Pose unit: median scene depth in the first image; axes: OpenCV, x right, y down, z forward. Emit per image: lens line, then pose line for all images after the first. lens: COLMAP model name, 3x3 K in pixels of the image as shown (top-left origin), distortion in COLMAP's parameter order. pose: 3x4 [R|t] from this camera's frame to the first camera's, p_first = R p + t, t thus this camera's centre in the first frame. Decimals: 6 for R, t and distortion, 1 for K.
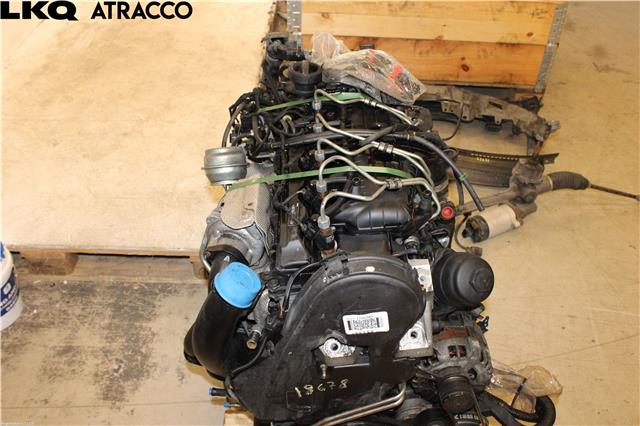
lens RADIAL K [[593.4, 0, 320.0], [0, 593.4, 213.0], [0, 0, 1]] dist [-0.134672, 0.111299]
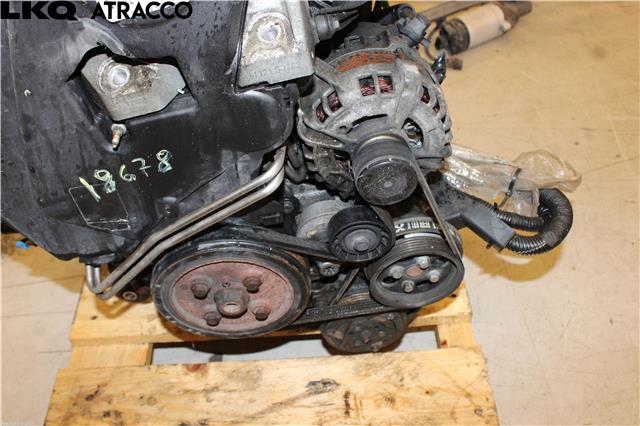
lens RADIAL K [[593.4, 0, 320.0], [0, 593.4, 213.0], [0, 0, 1]] dist [-0.134672, 0.111299]
pose [[0.995309, -0.094409, -0.021156, 0.175249], [0.096412, 0.986108, 0.135265, 0.259986], [0.008092, -0.136670, 0.990584, 0.435274]]
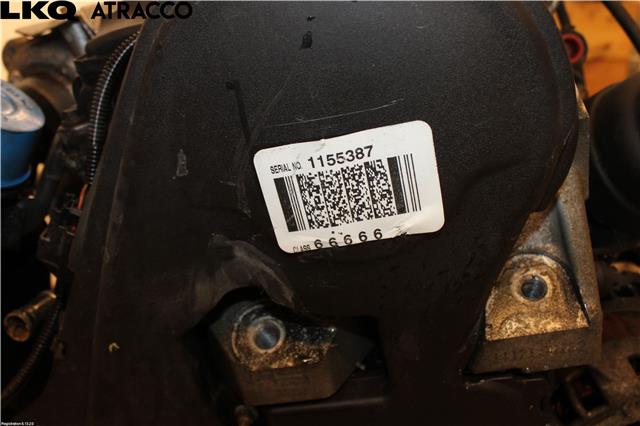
lens RADIAL K [[593.4, 0, 320.0], [0, 593.4, 213.0], [0, 0, 1]] dist [-0.134672, 0.111299]
pose [[0.995648, -0.025865, -0.089534, 0.071782], [0.006664, 0.978013, -0.208437, 0.203939], [0.092957, 0.206933, 0.973929, 0.619051]]
